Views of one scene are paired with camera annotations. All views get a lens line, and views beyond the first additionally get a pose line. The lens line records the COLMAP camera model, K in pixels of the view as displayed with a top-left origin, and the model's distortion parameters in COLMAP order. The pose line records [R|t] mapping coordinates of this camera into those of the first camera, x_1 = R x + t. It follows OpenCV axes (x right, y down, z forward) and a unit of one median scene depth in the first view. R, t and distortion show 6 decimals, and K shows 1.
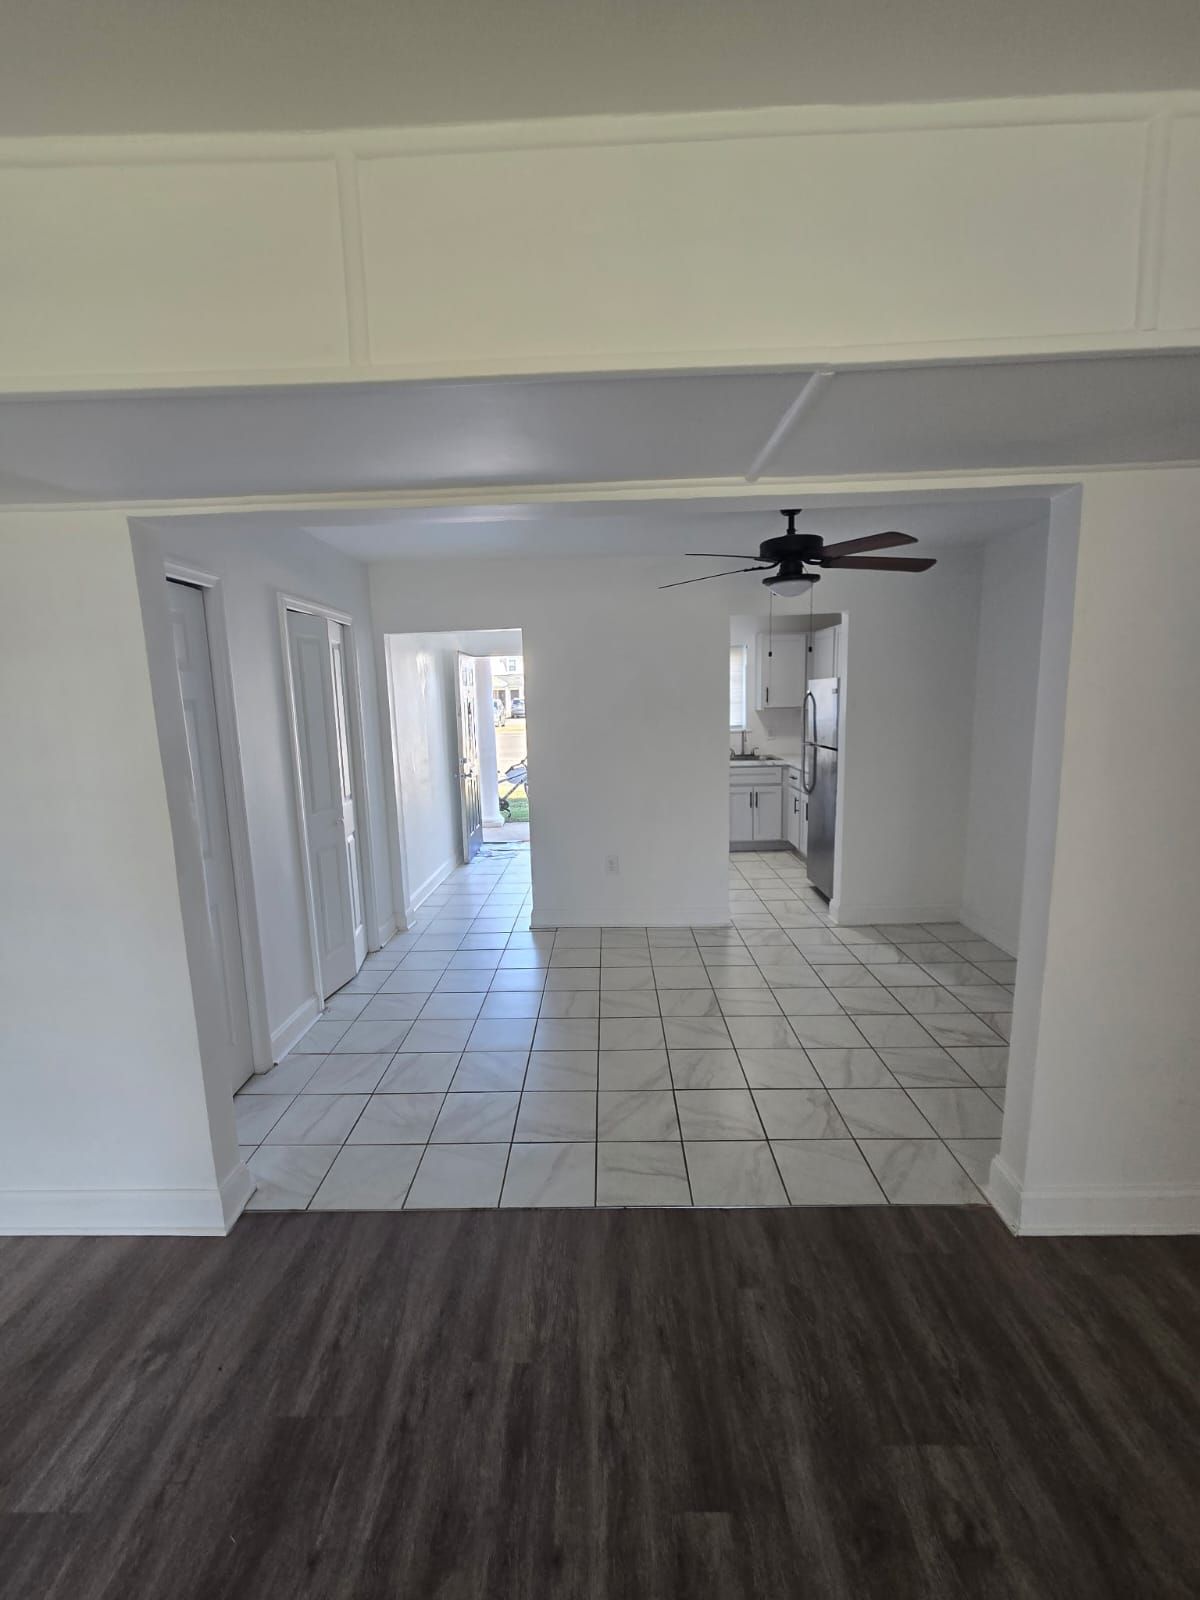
lens RADIAL K [[657.5, 0, 592.4], [0, 657.5, 801.7], [0, 0, 1]] dist [0.000735, -0.000037]
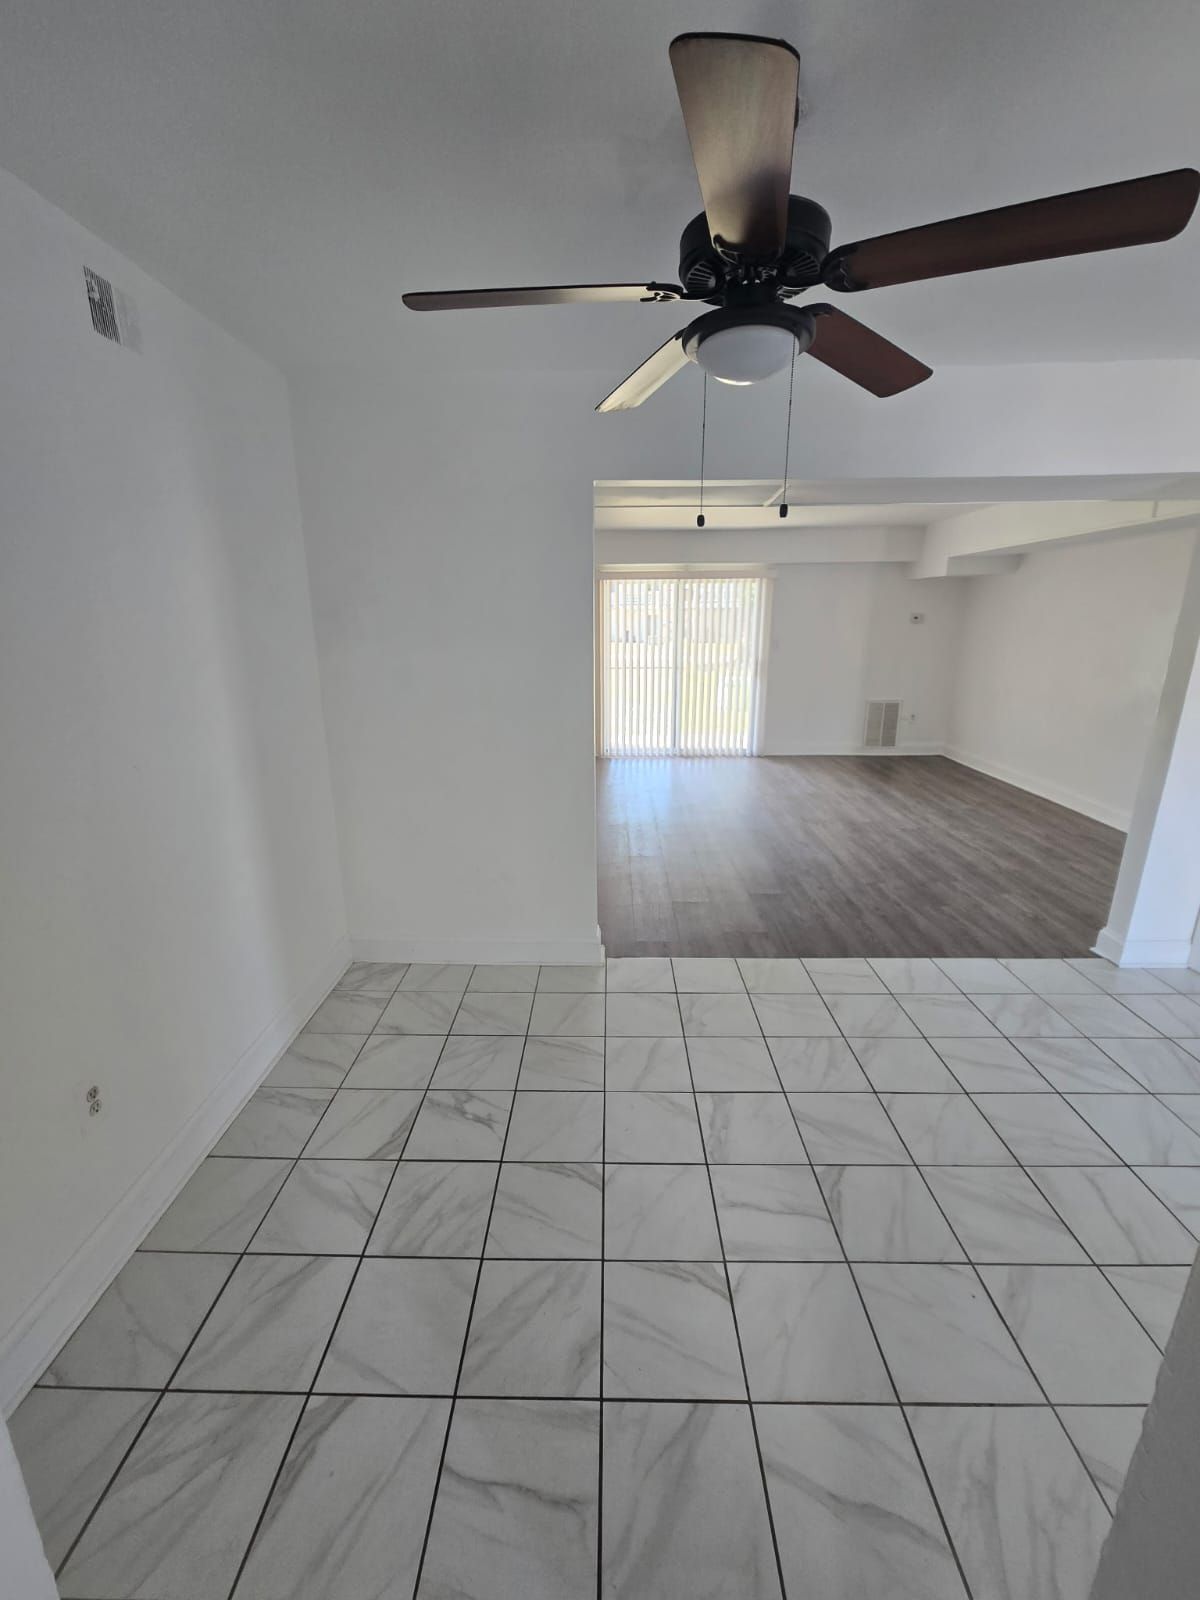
lens RADIAL K [[657.5, 0, 597.8], [0, 657.5, 800.3], [0, 0, 1]] dist [0.000735, -0.000037]
pose [[-0.999517, 0.031004, 0.001922, 0.749099], [0.028929, 0.906492, 0.421231, -0.452966], [0.011318, 0.421083, -0.906951, 2.755820]]
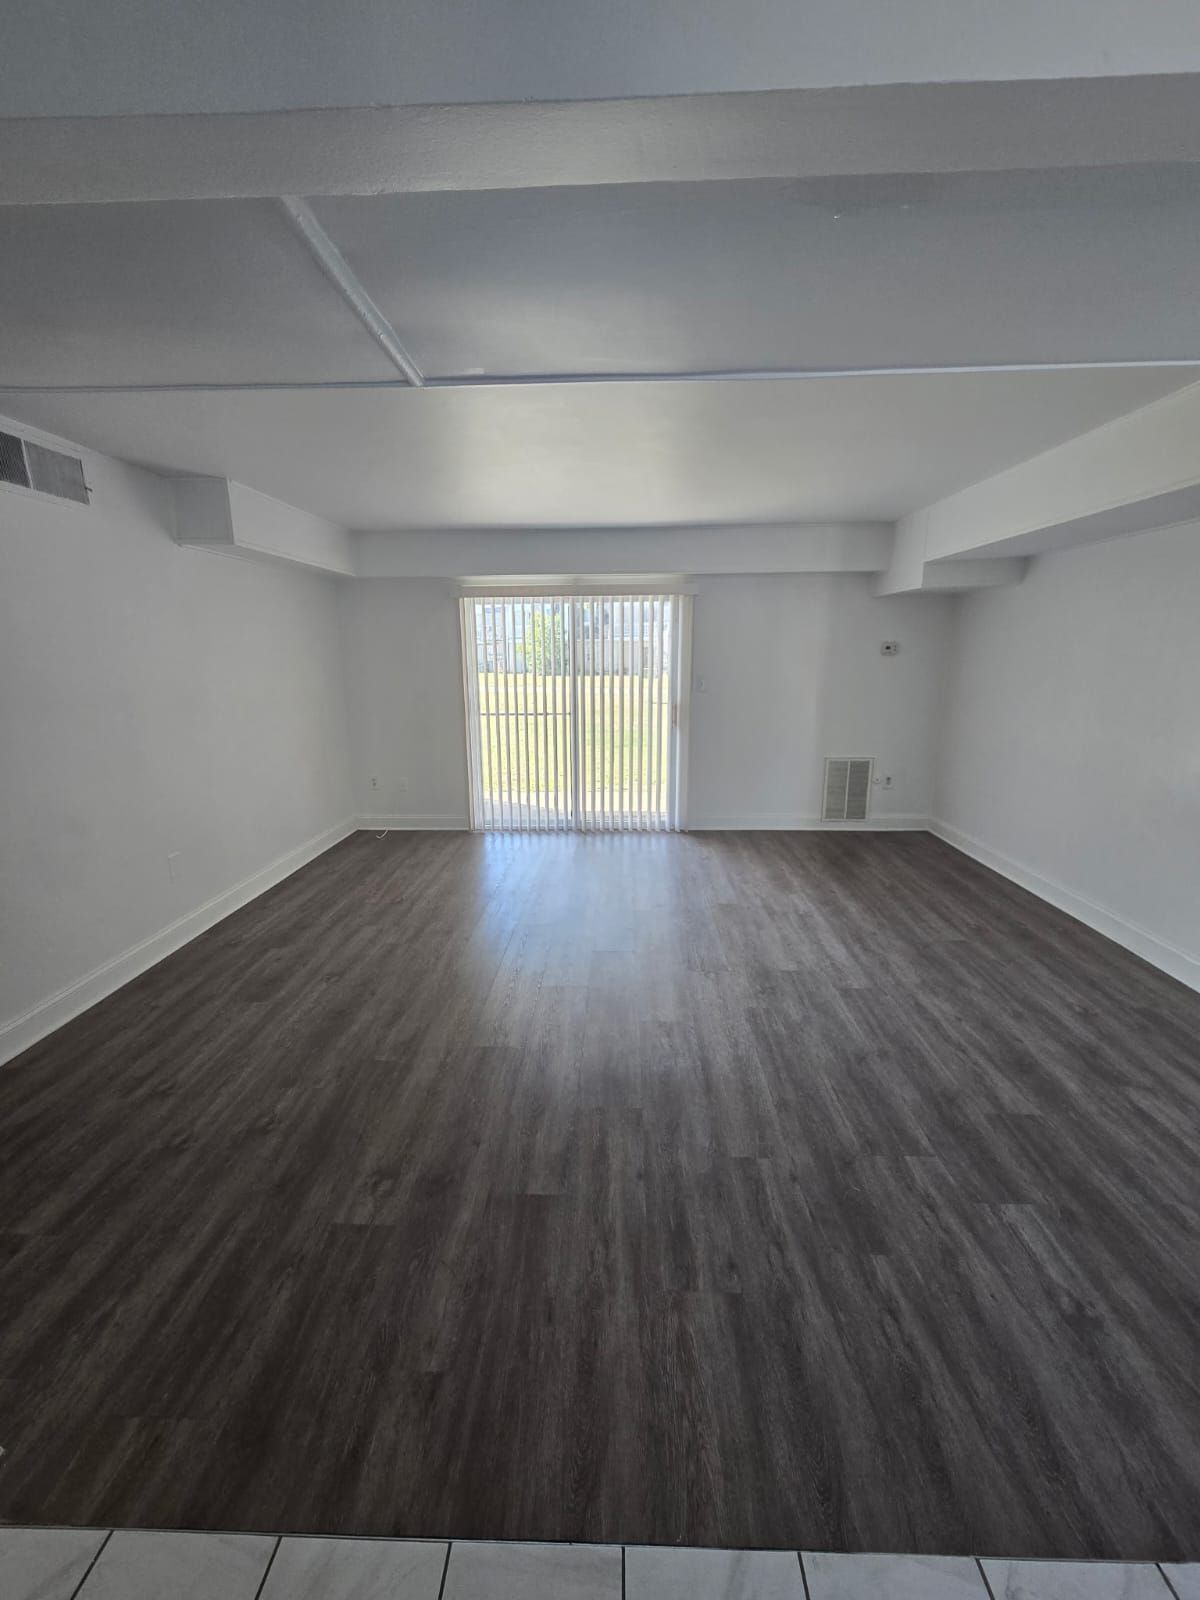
lens RADIAL K [[657.5, 0, 596.0], [0, 657.5, 803.4], [0, 0, 1]] dist [0.000735, -0.000037]
pose [[-0.999415, 0.027585, 0.020235, -0.001206], [0.033231, 0.923336, 0.382553, -0.230782], [-0.008131, 0.383001, -0.923712, 1.594655]]
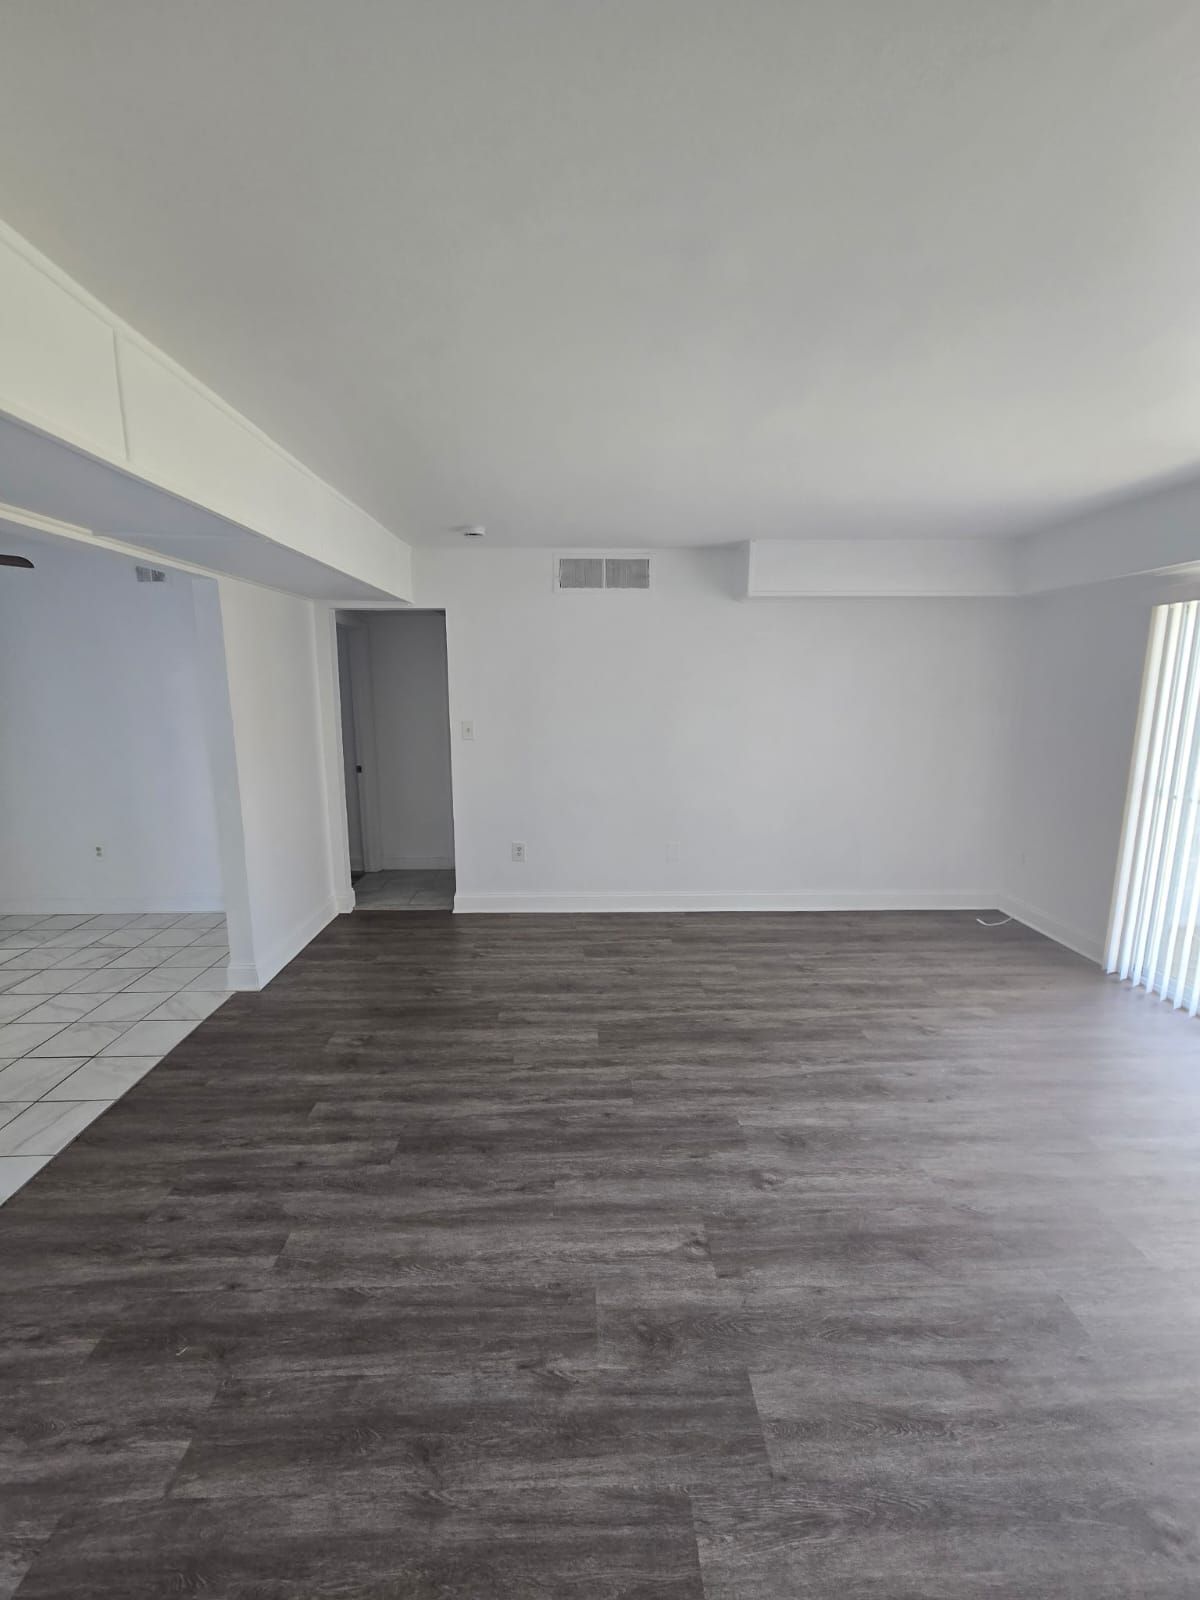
lens RADIAL K [[657.5, 0, 596.0], [0, 657.5, 799.8], [0, 0, 1]] dist [0.000735, -0.000037]
pose [[-0.052122, -0.147037, 0.987757, -1.283321], [0.167310, 0.973835, 0.153793, 0.034039], [-0.984526, 0.173278, -0.026158, 0.062700]]
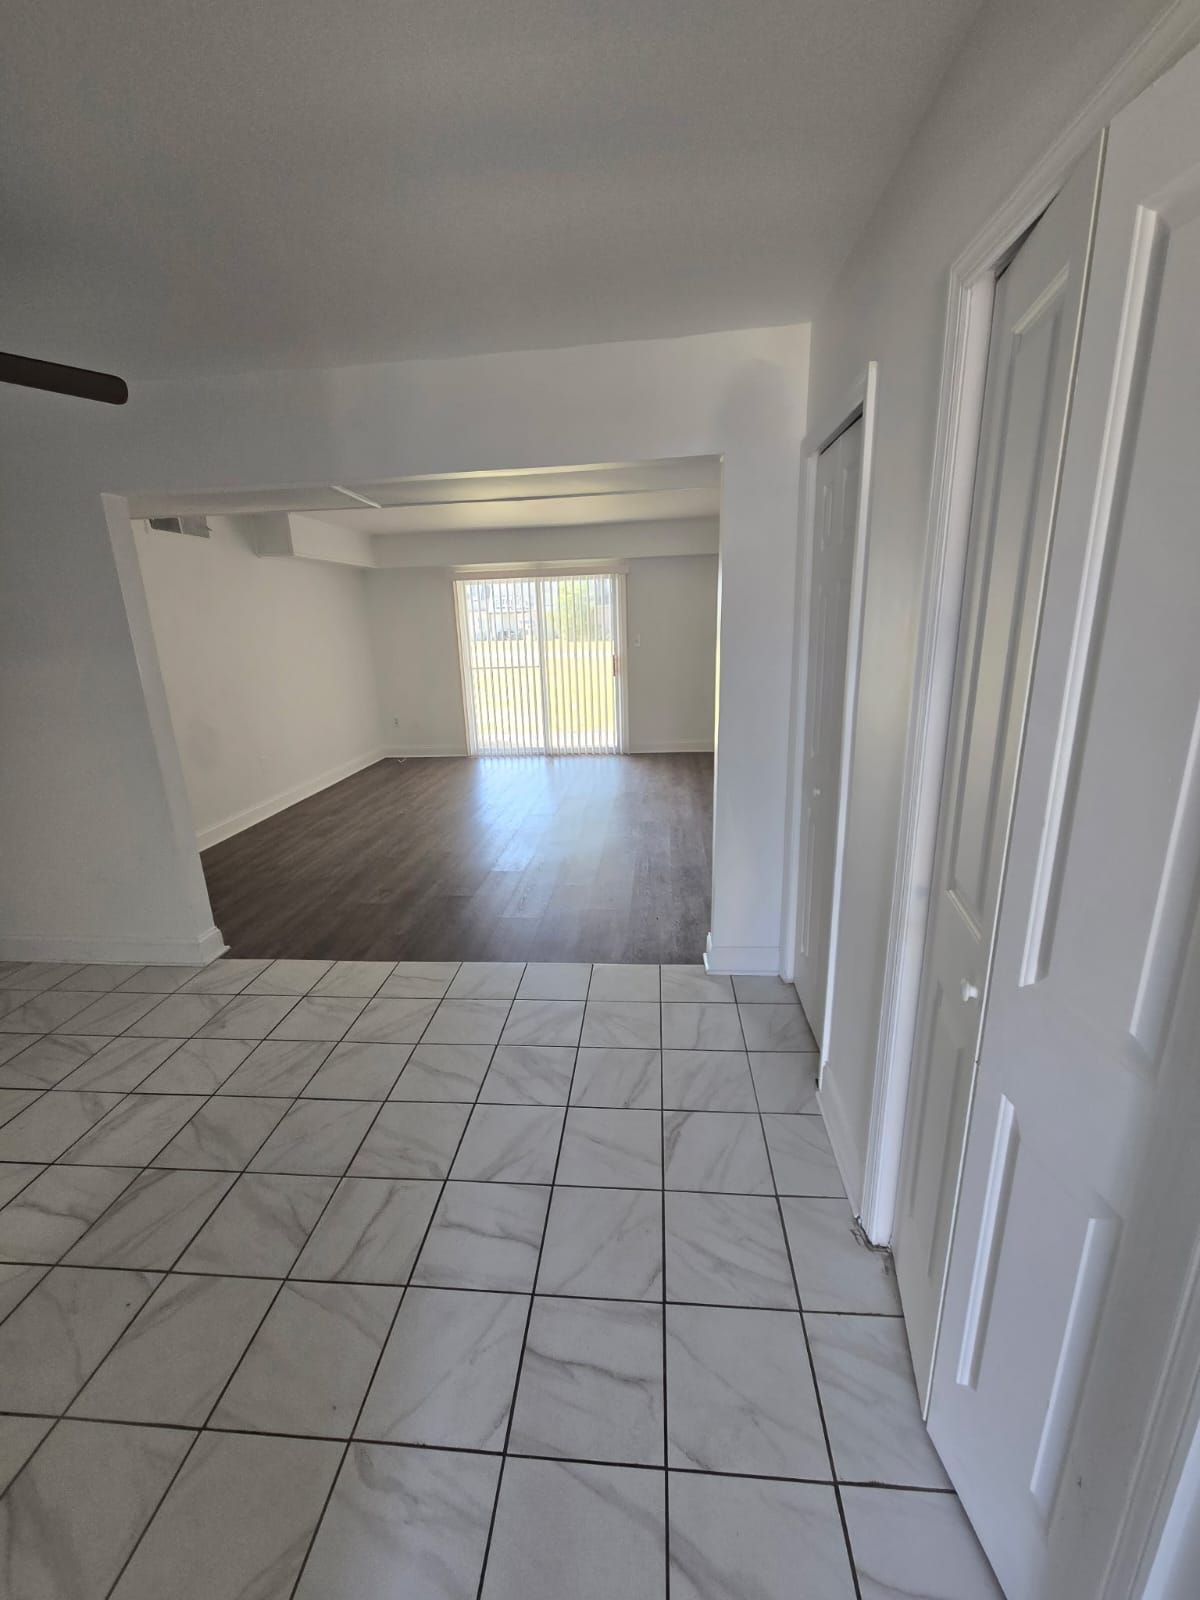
lens RADIAL K [[657.5, 0, 598.2], [0, 657.5, 794.1], [0, 0, 1]] dist [0.000735, -0.000037]
pose [[-0.995956, 0.040340, 0.080278, -0.545351], [0.070160, 0.907348, 0.414485, -0.407661], [-0.056120, 0.418441, -0.906508, 2.719225]]
